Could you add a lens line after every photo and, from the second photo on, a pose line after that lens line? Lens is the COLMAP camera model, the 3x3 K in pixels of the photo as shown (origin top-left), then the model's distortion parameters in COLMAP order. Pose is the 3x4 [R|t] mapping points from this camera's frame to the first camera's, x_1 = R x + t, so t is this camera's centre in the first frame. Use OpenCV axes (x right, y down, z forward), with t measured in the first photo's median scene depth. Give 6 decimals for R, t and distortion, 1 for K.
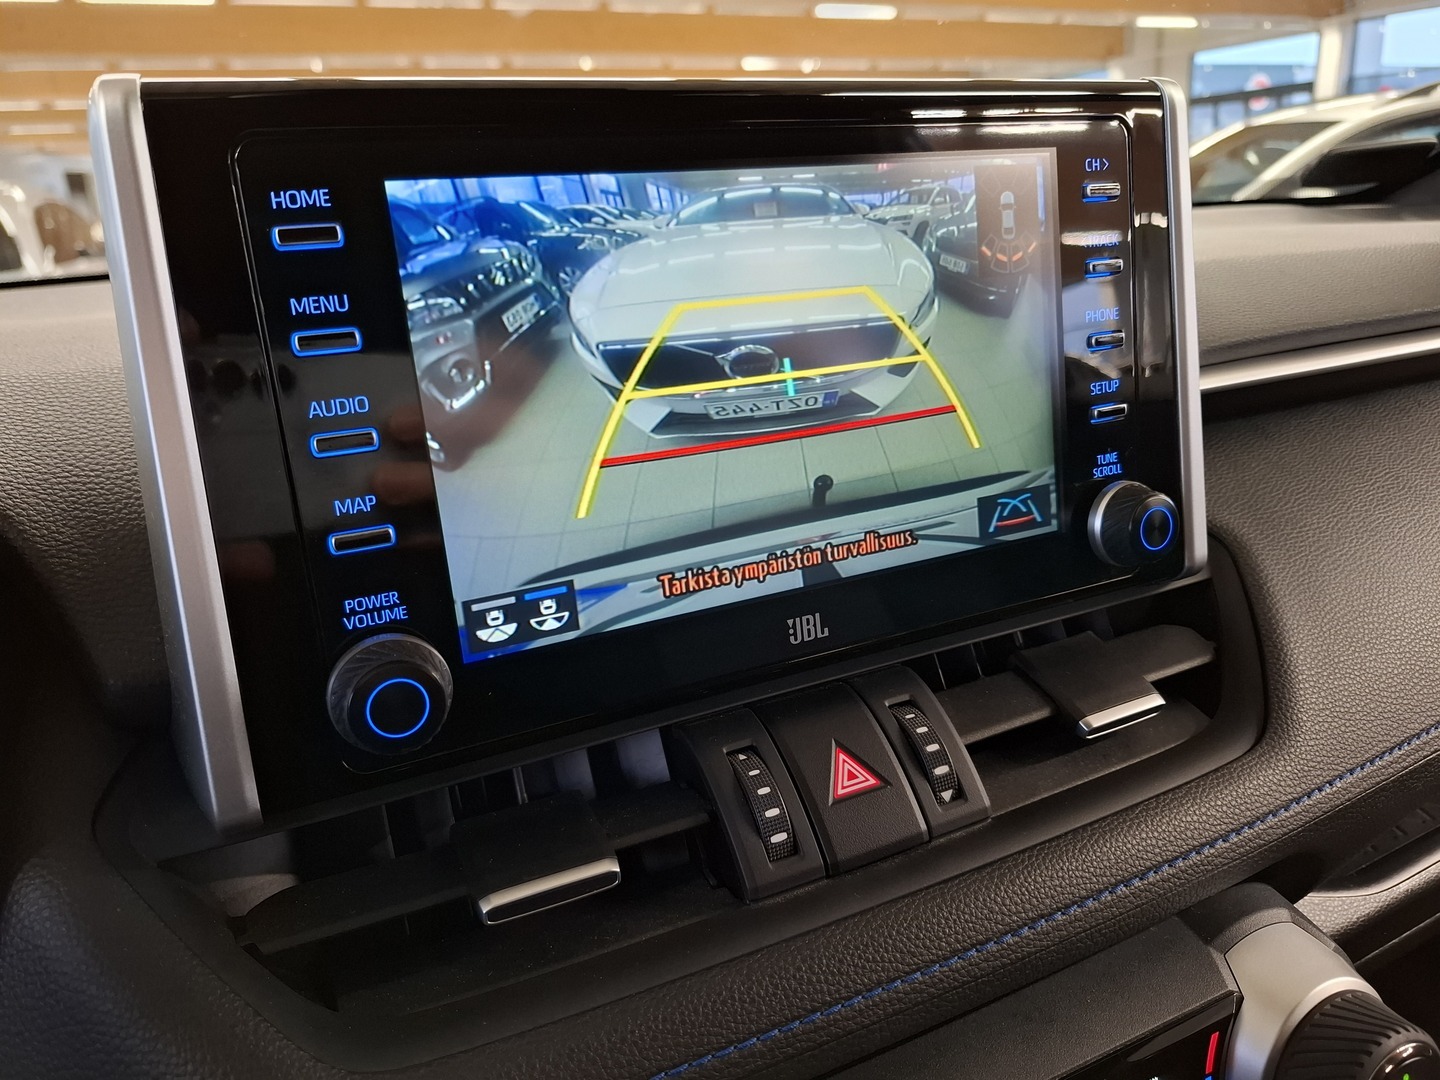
lens RADIAL K [[990.2, 0, 723.0], [0, 990.2, 540.5], [0, 0, 1]] dist [0.074800, -0.085009]
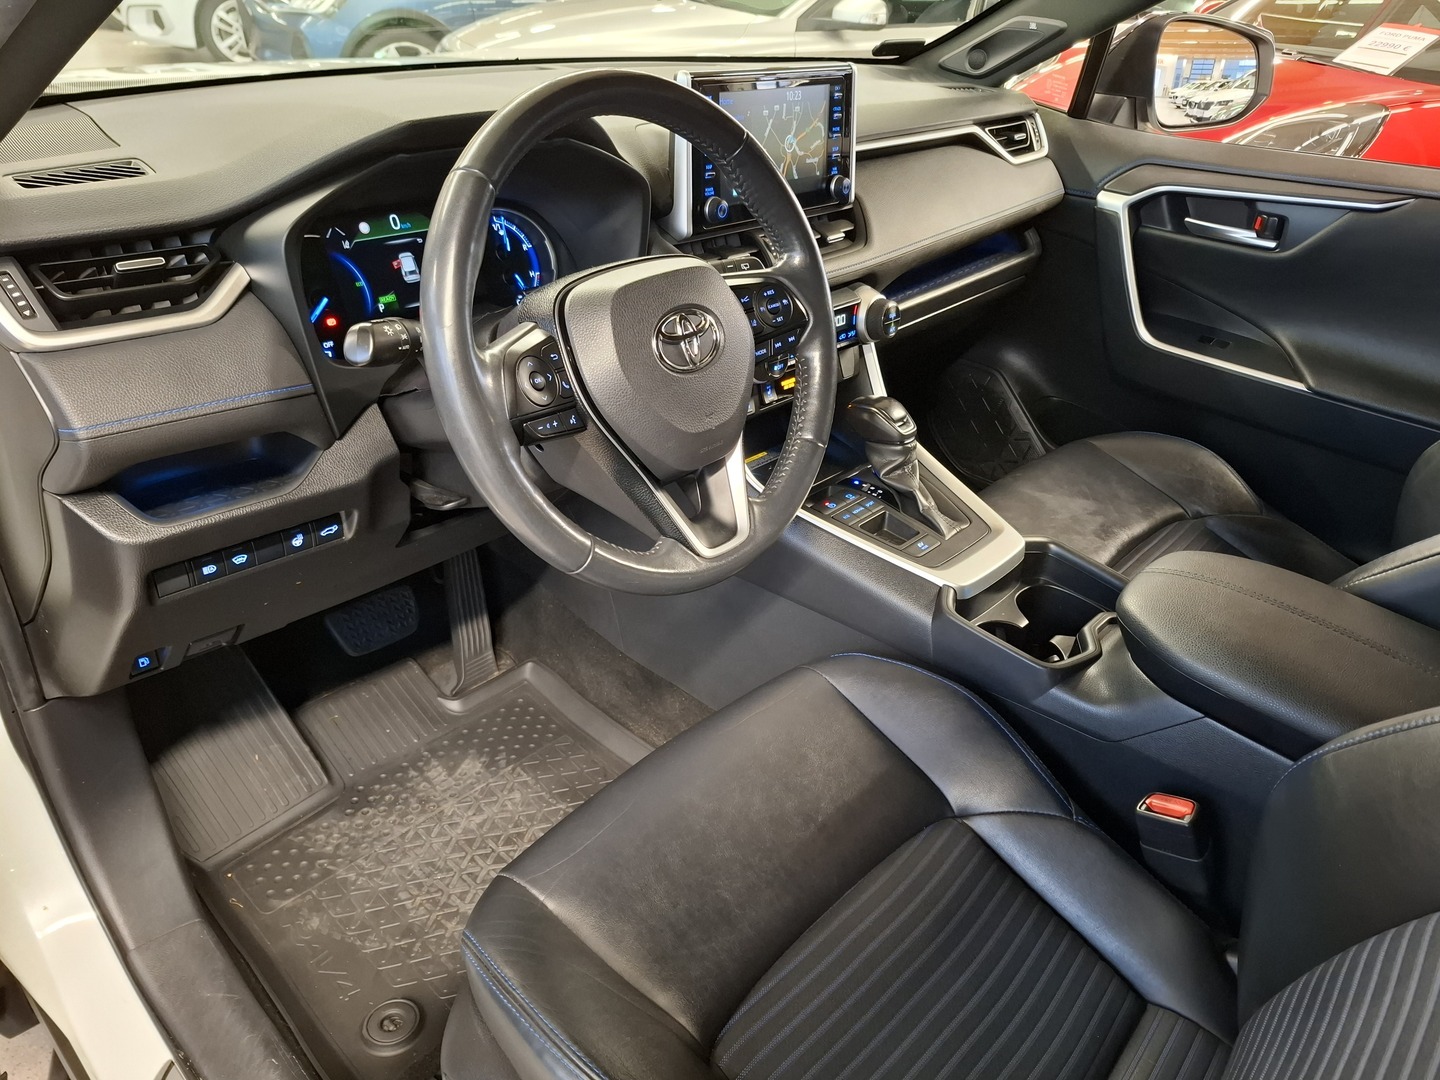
lens RADIAL K [[991.0, 0, 720.0], [0, 991.0, 540.0], [0, 0, 1]] dist [0.075683, -0.085144]
pose [[0.919099, -0.087455, 0.384199, -1.937616], [-0.005172, 0.972296, 0.233696, 0.487664], [-0.393993, -0.216777, 0.893184, -3.067789]]
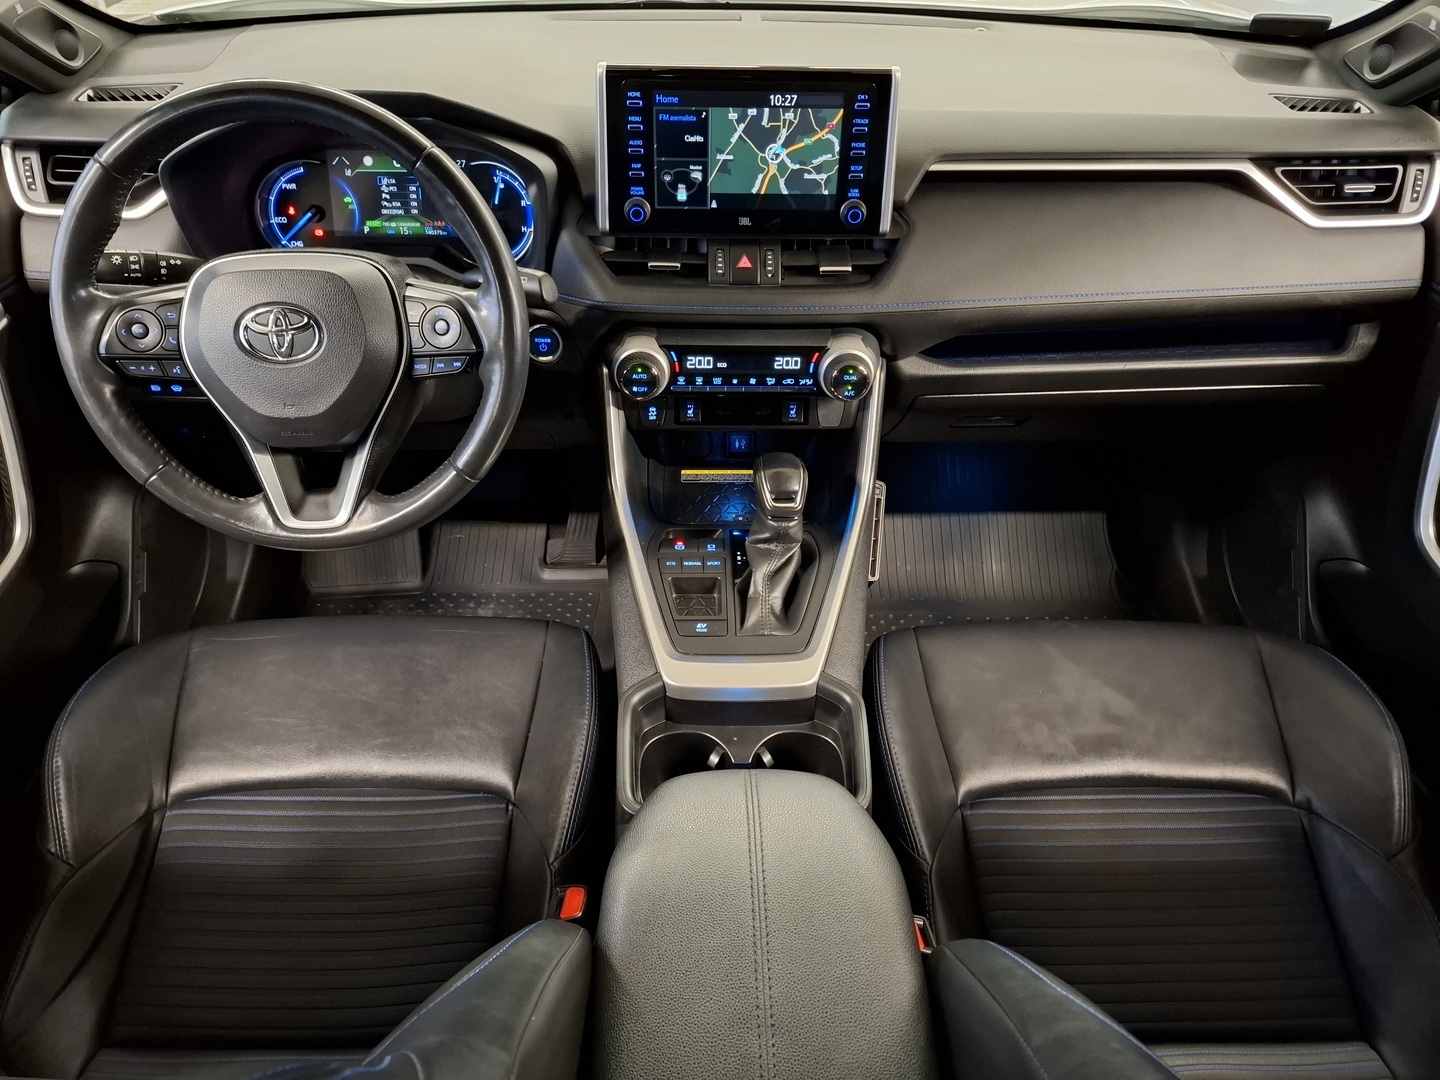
lens RADIAL K [[990.2, 0, 723.0], [0, 990.2, 540.5], [0, 0, 1]] dist [0.074800, -0.085009]
pose [[0.910853, 0.322241, -0.257891, 1.428063], [-0.190508, 0.882548, 0.429903, -0.468440], [0.366133, -0.342448, 0.865261, -2.808330]]
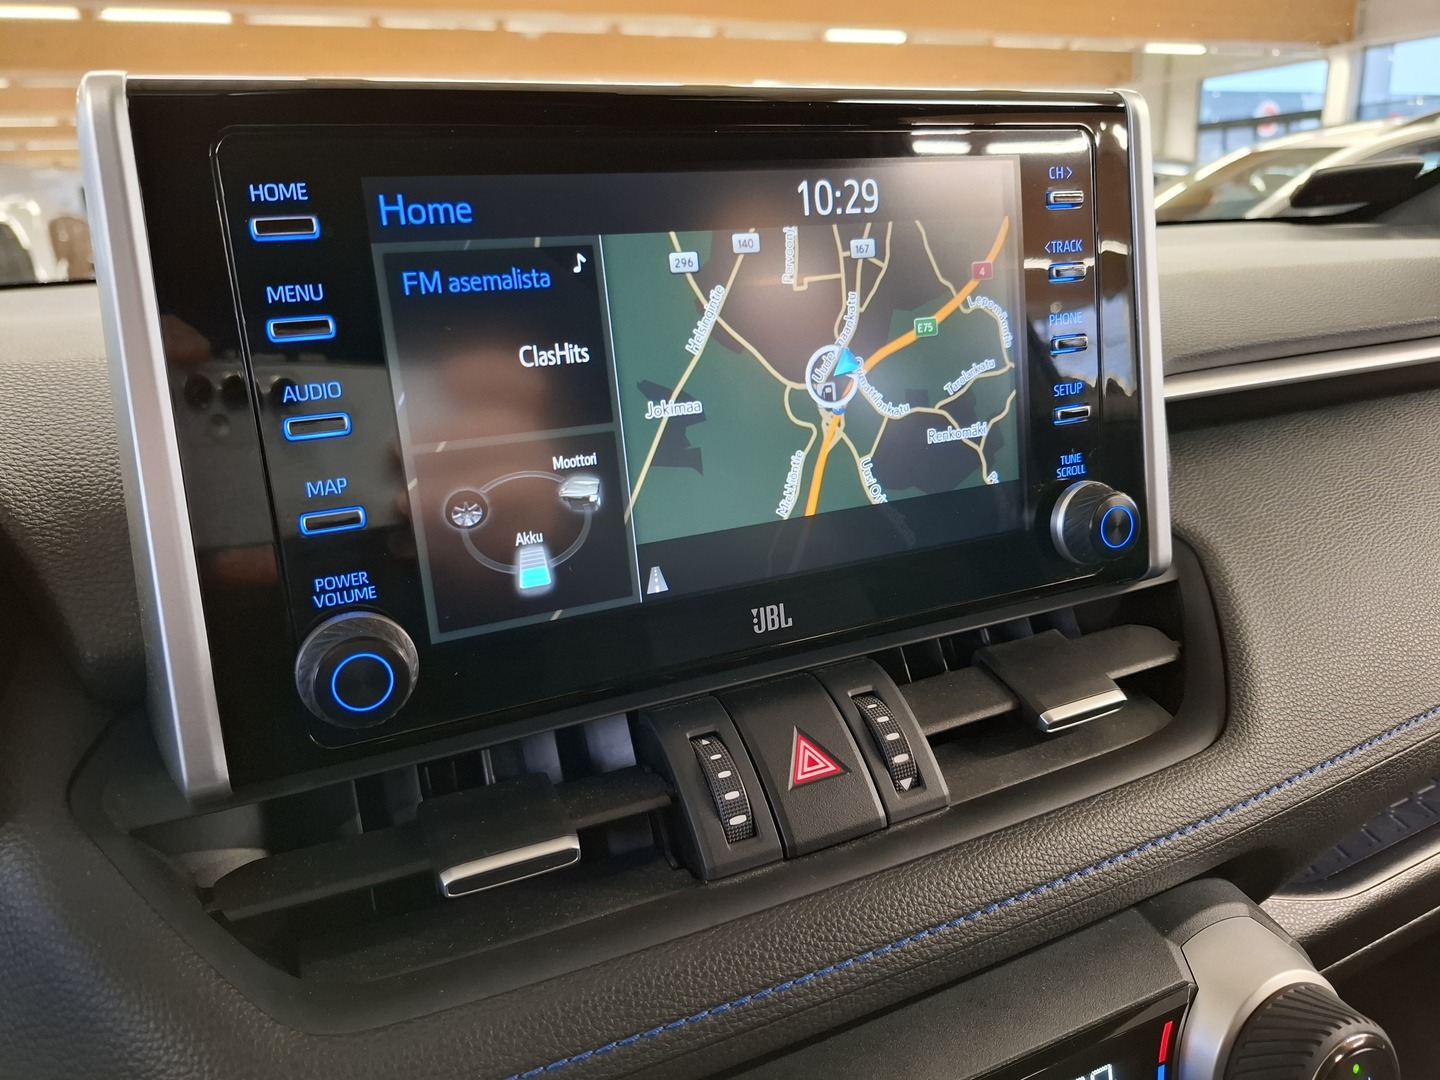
lens RADIAL K [[991.0, 0, 720.0], [0, 991.0, 540.0], [0, 0, 1]] dist [0.075683, -0.085144]
pose [[0.999897, 0.011302, -0.008883, 0.042271], [-0.011474, 0.999743, -0.019565, 0.030011], [0.008660, 0.019665, 0.999769, -0.028410]]
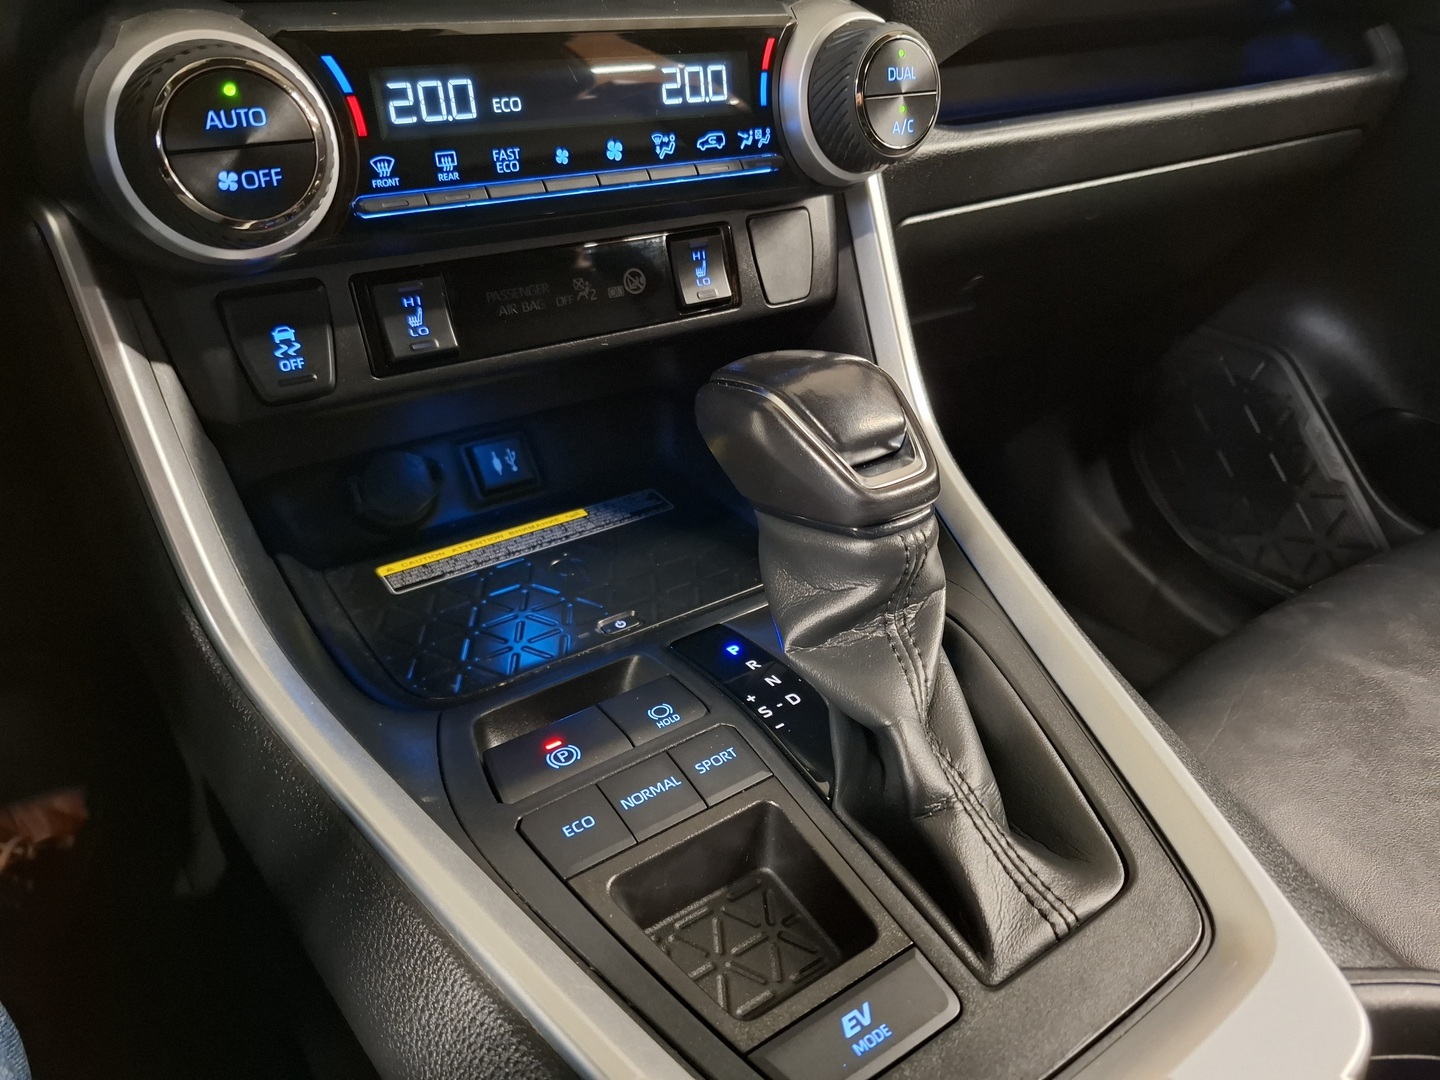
lens RADIAL K [[1033.4, 0, 730.4], [0, 1033.4, 540.2], [0, 0, 1]] dist [-0.008531, -0.003456]
pose [[0.982404, -0.015485, 0.186123, 0.185181], [-0.027742, 0.973403, 0.227414, 0.846630], [-0.184695, -0.228576, 0.955846, -0.420876]]
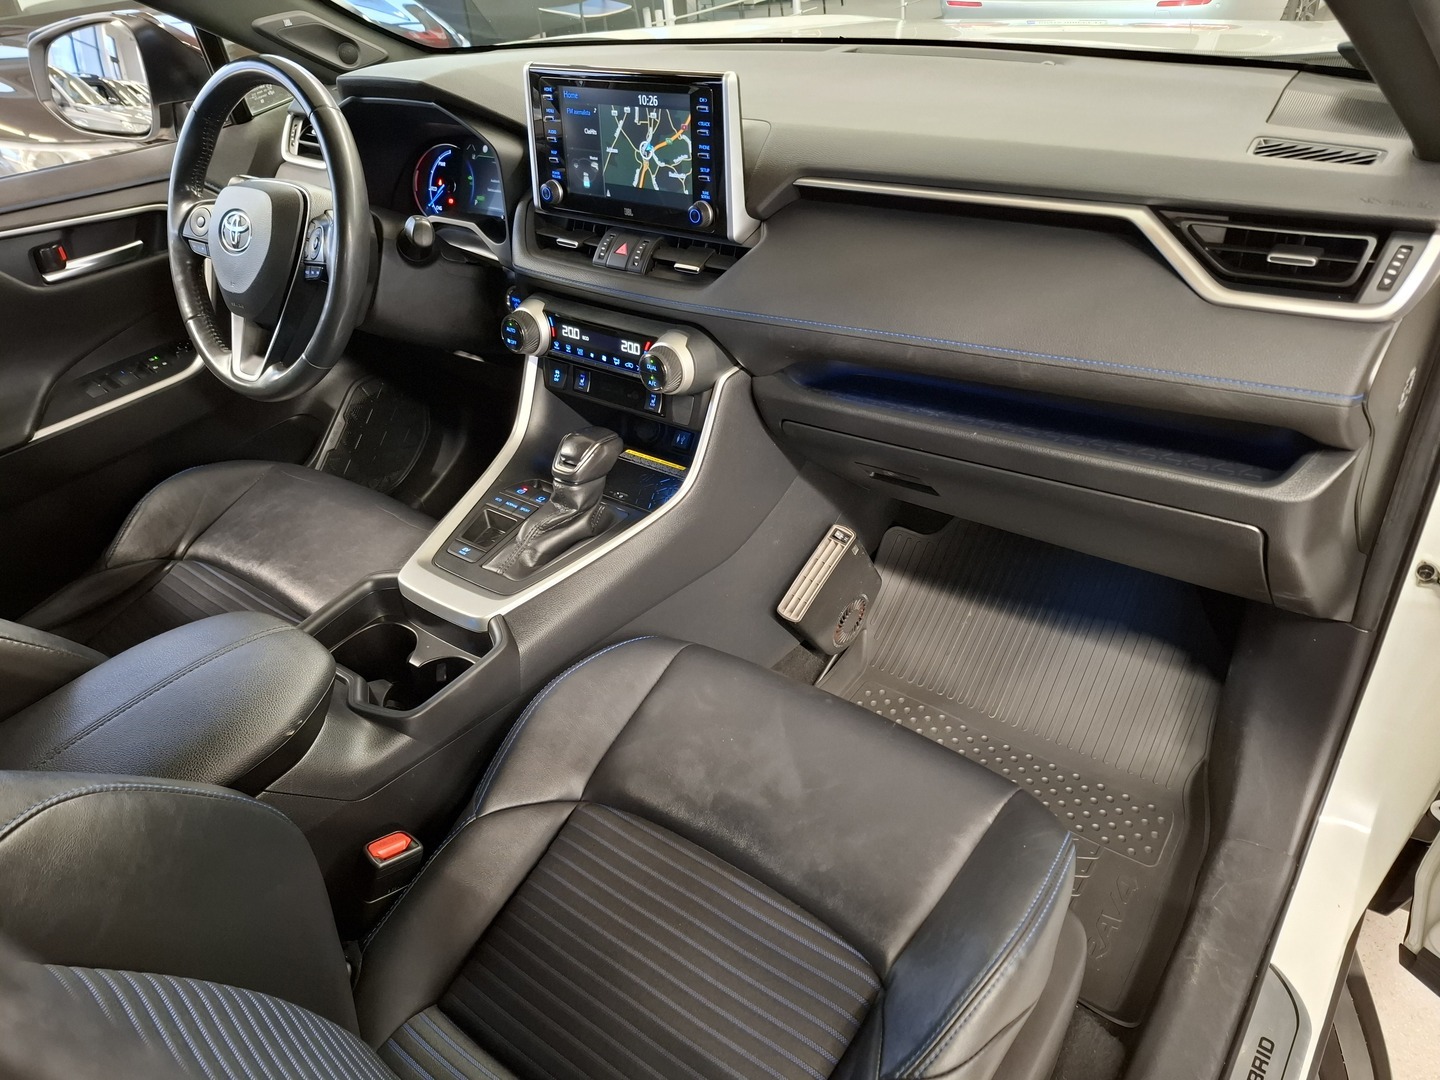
lens RADIAL K [[990.2, 0, 723.0], [0, 990.2, 540.5], [0, 0, 1]] dist [0.074800, -0.085009]
pose [[0.465359, 0.518204, -0.717569, 4.040228], [-0.209239, 0.852129, 0.479682, -0.834968], [0.860035, -0.073081, 0.504975, -0.847823]]
